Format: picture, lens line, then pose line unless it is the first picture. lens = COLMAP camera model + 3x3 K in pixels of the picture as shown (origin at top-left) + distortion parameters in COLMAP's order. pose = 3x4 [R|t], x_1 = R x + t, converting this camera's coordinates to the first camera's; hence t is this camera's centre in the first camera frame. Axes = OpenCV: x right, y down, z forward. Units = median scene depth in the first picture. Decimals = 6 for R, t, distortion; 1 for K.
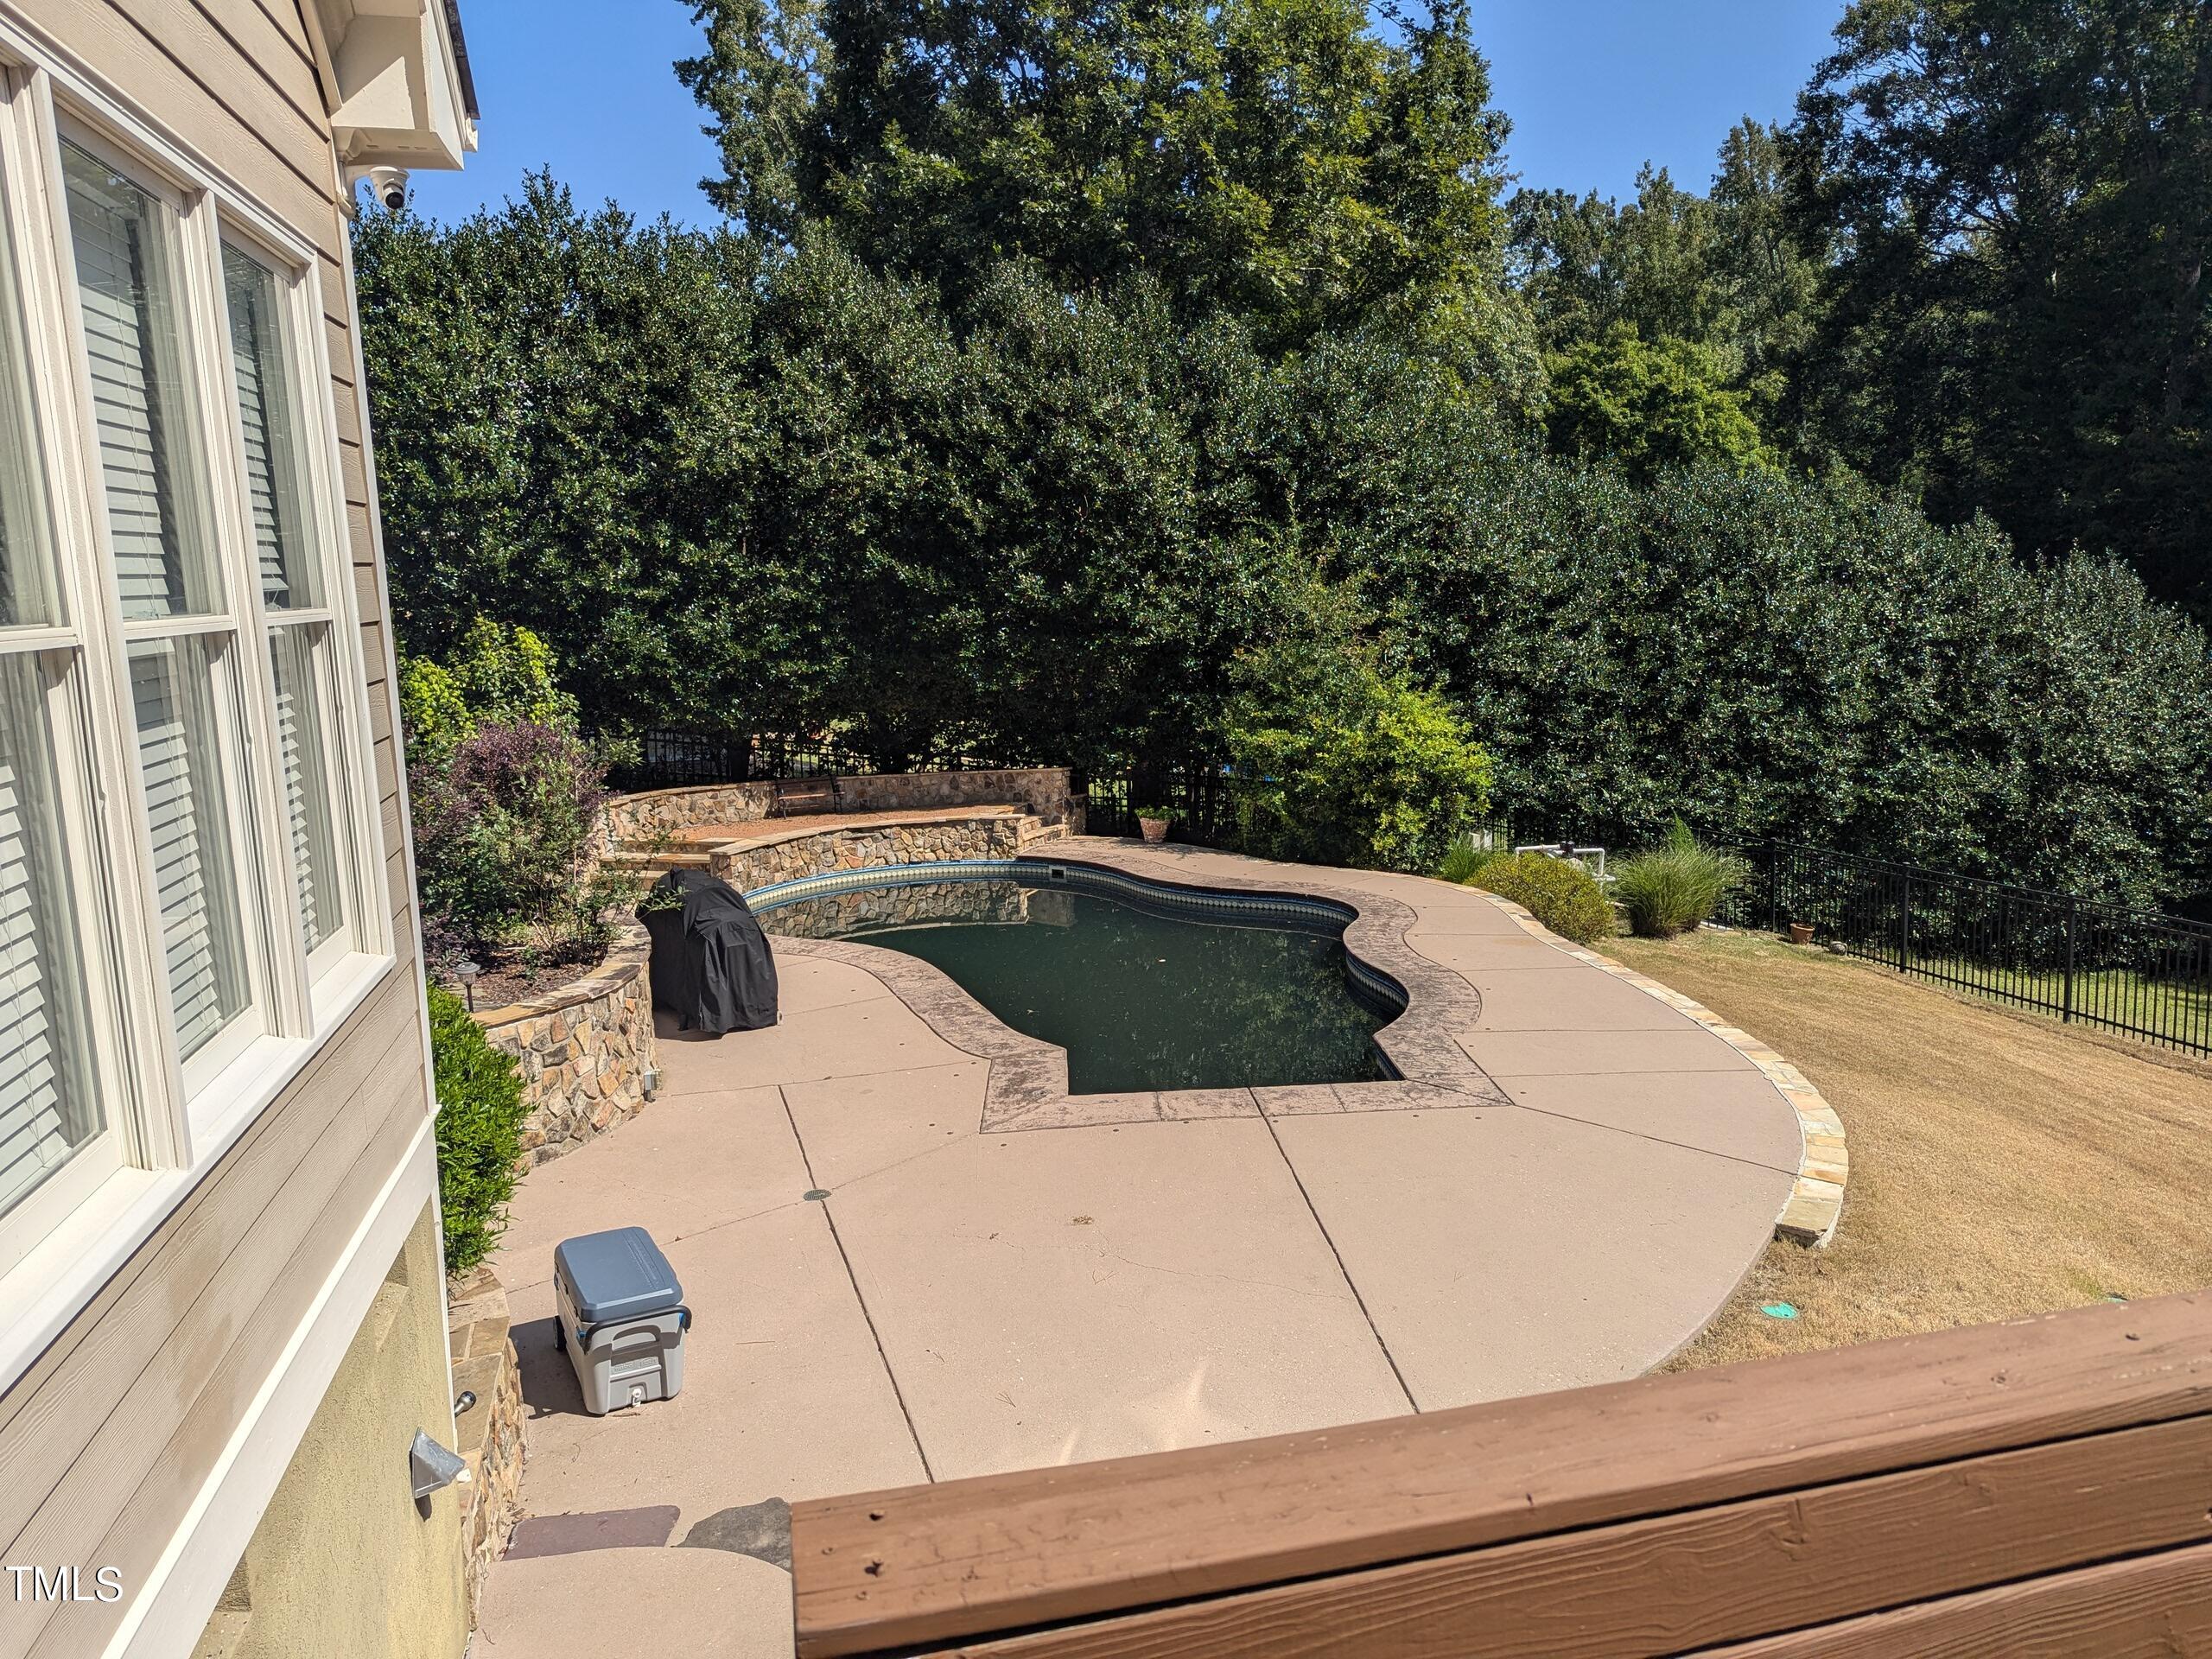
lens RADIAL K [[1549.0, 0, 1077.2], [0, 1549.0, 787.8], [0, 0, 1]] dist [0.108765, -0.092784]
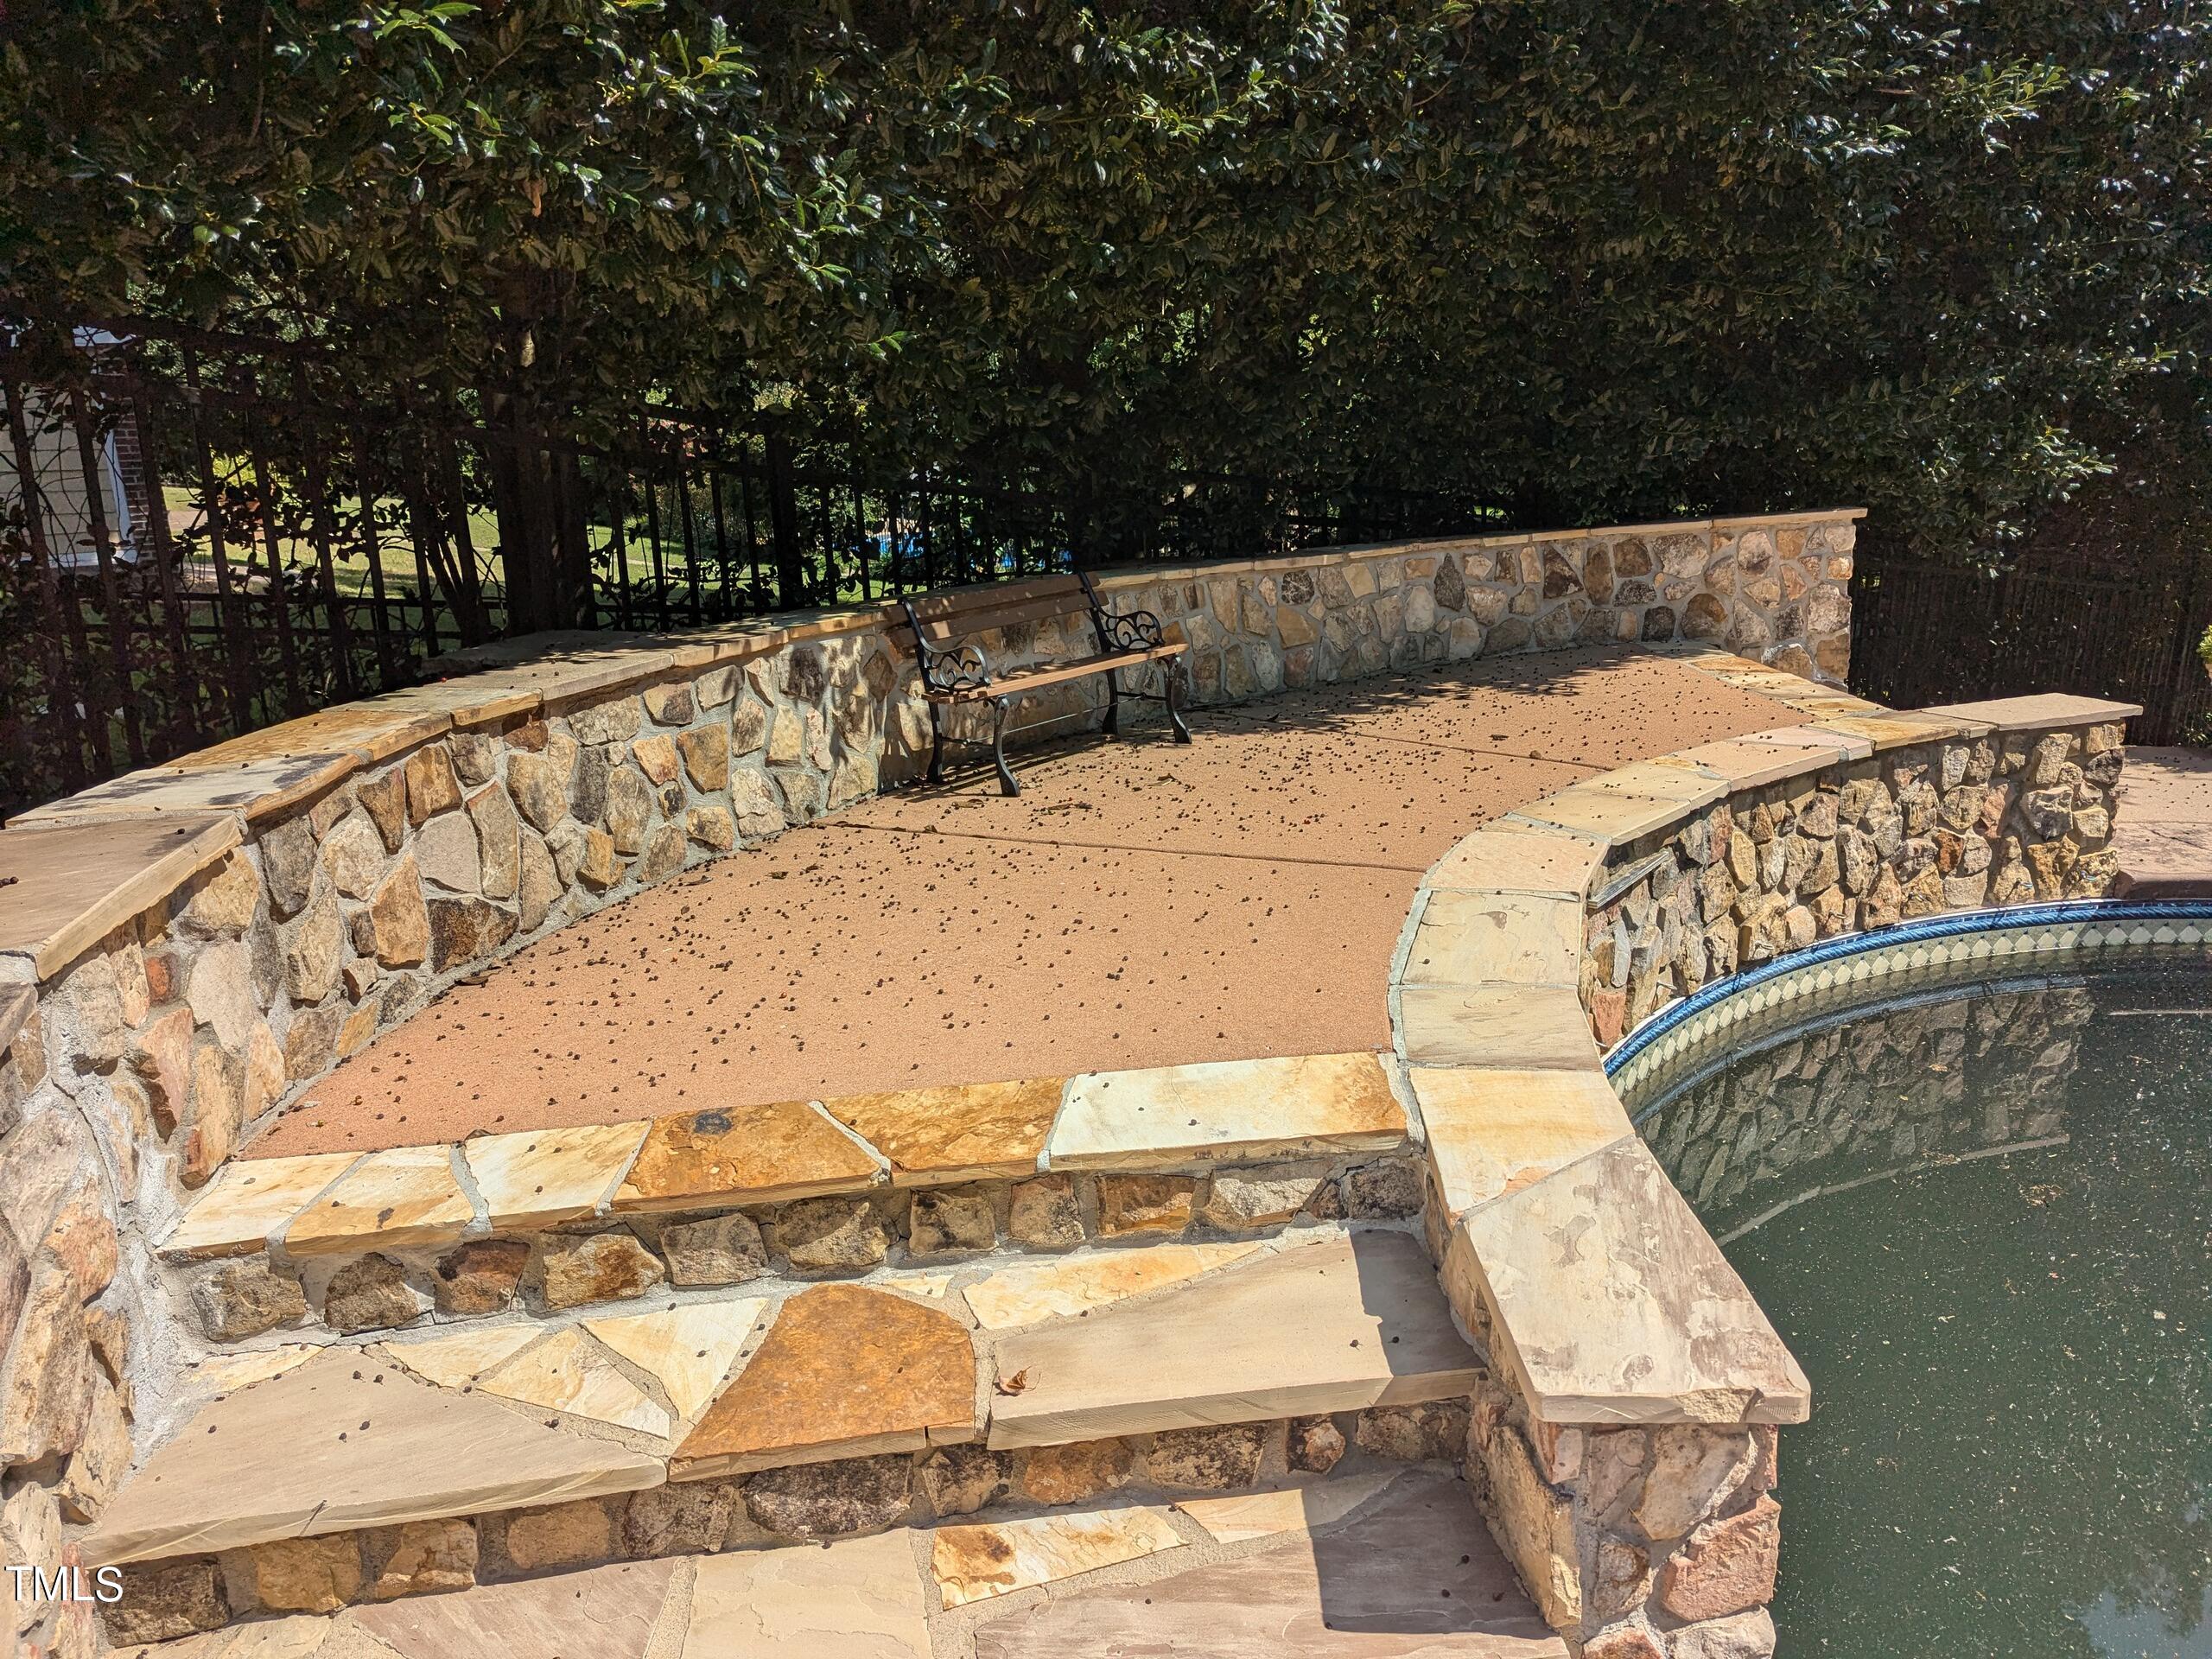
lens RADIAL K [[1525.9, 0, 1099.8], [0, 1525.9, 825.3], [0, 0, 1]] dist [0.084496, -0.083628]
pose [[0.920556, -0.102731, 0.376861, -0.263458], [0.045507, 0.986432, 0.157736, -0.007054], [-0.387952, -0.128055, 0.912741, 0.847717]]
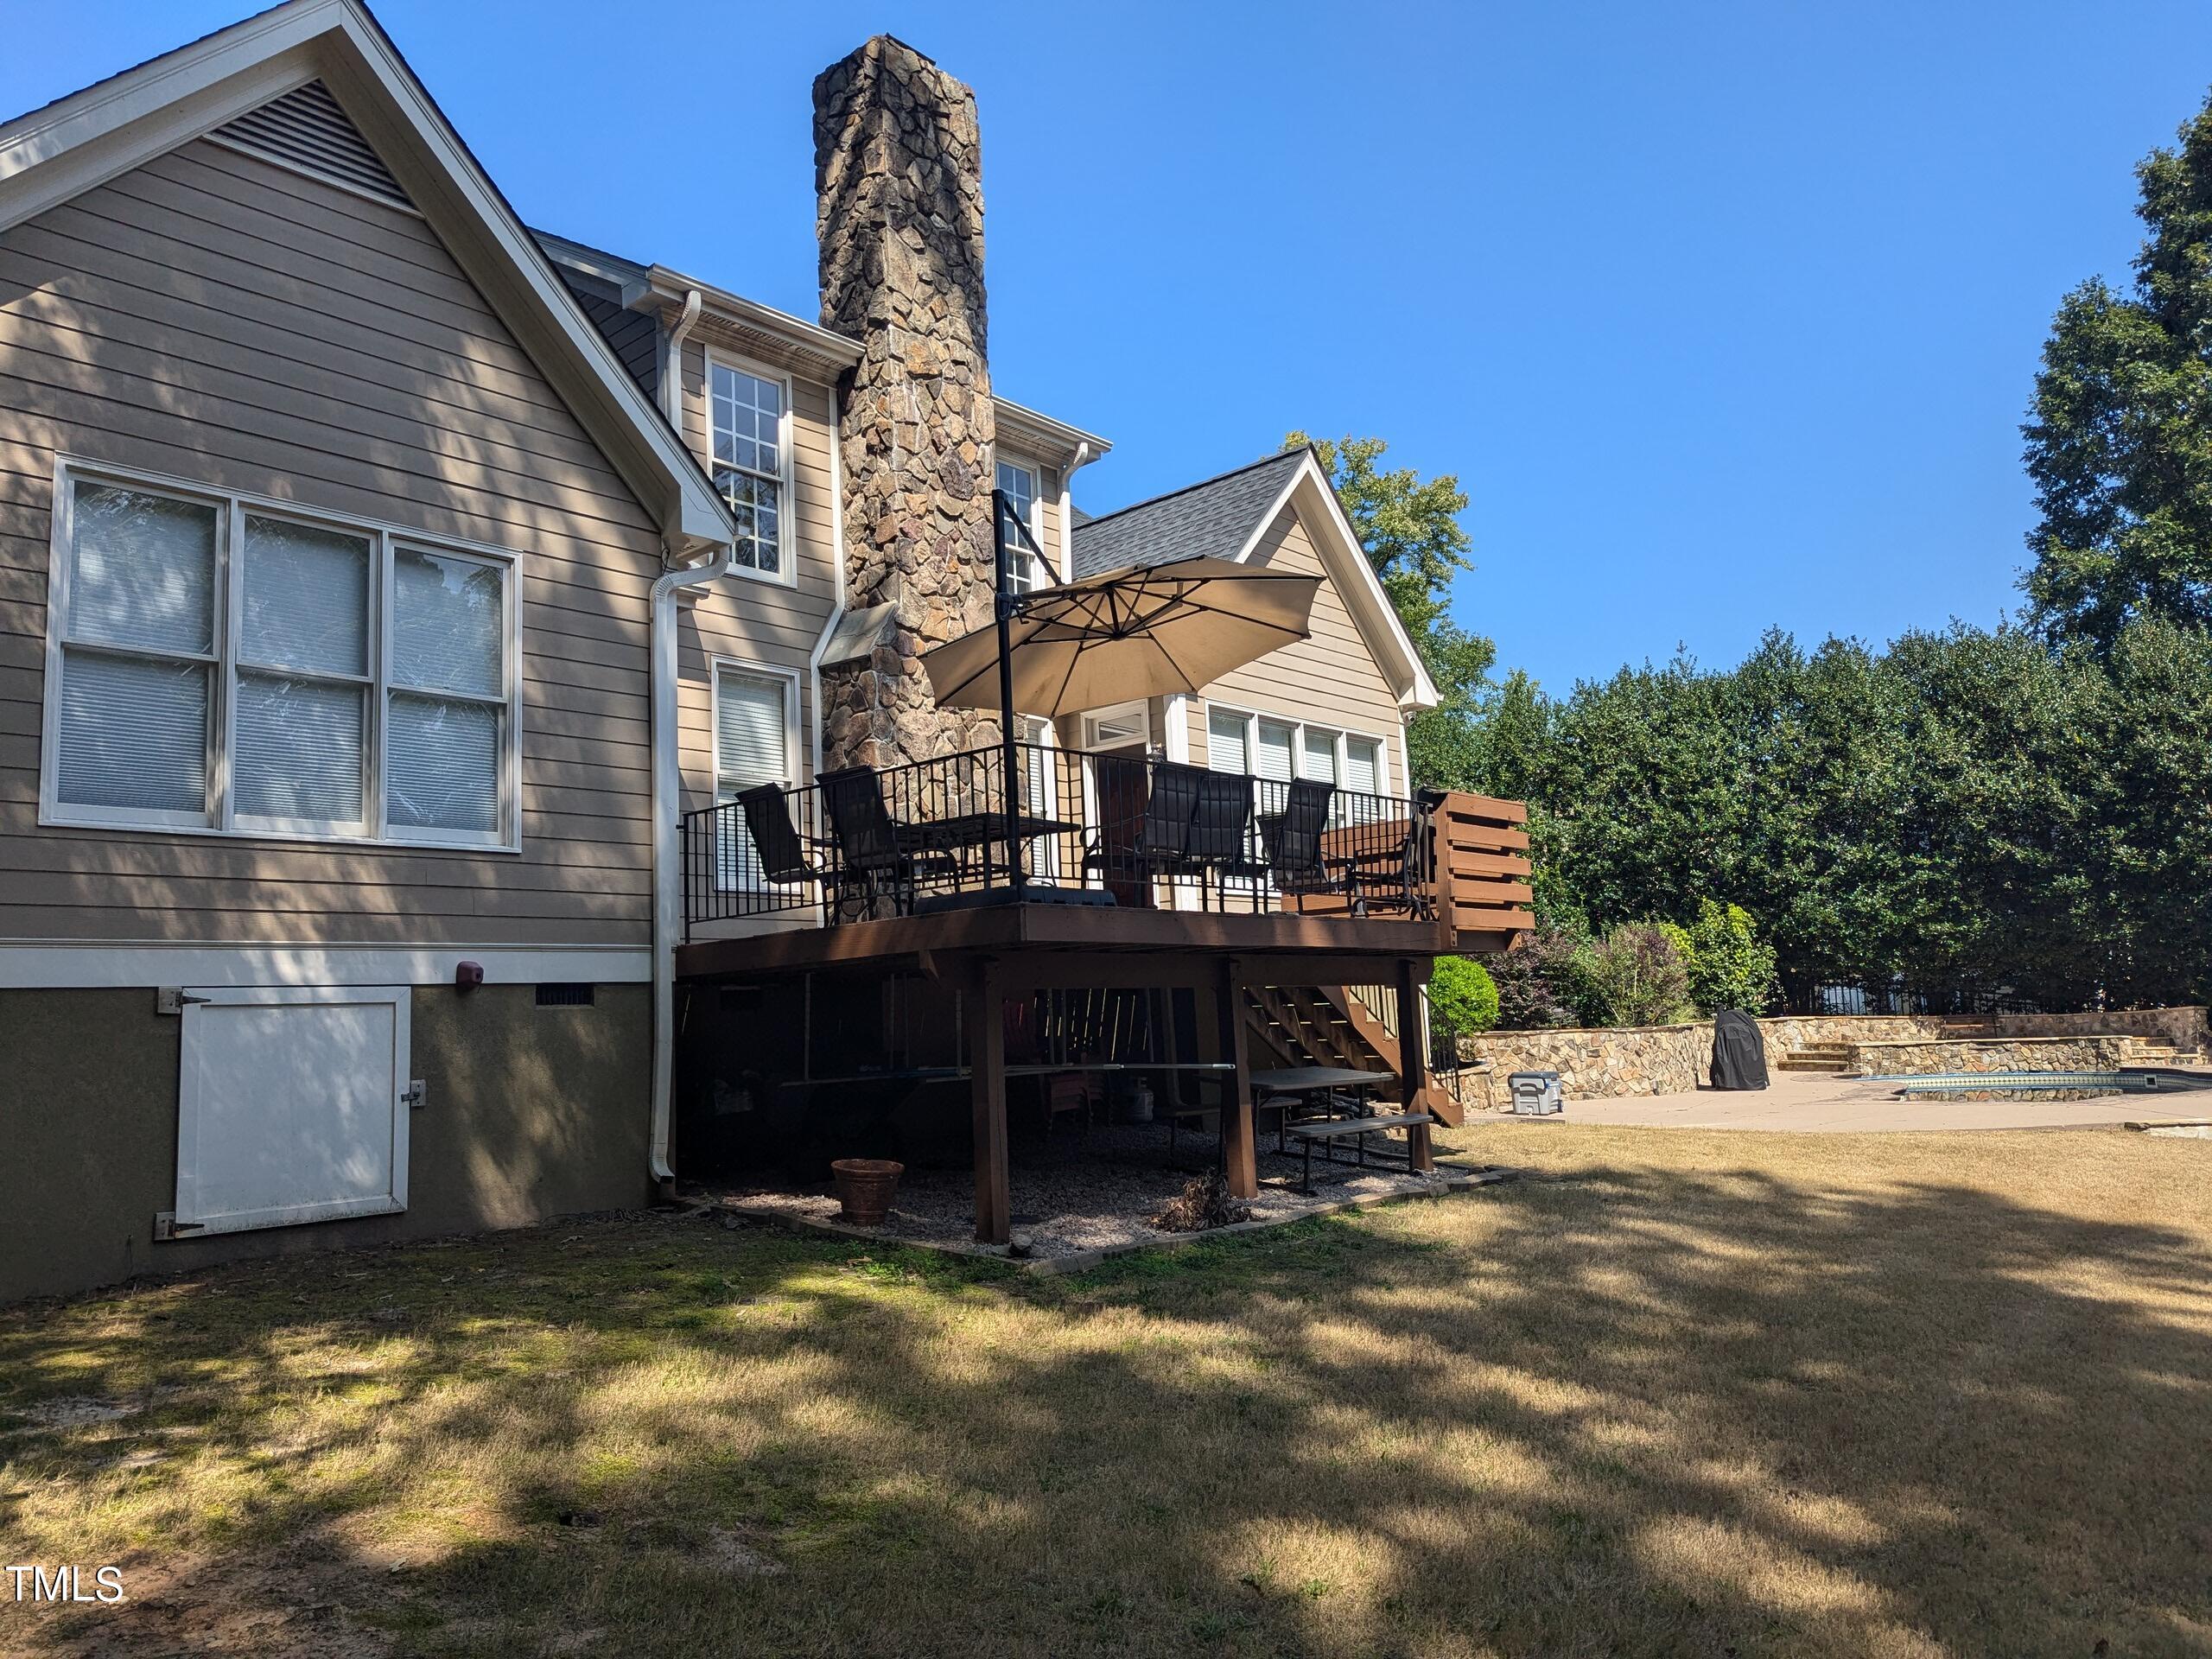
lens RADIAL K [[1537.5, 0, 1108.3], [0, 1537.5, 802.2], [0, 0, 1]] dist [0.100058, -0.088819]
pose [[0.583104, -0.114152, -0.804338, 0.535744], [-0.086096, 0.975820, -0.200904, 0.161734], [0.807823, 0.186398, 0.559177, -0.415948]]
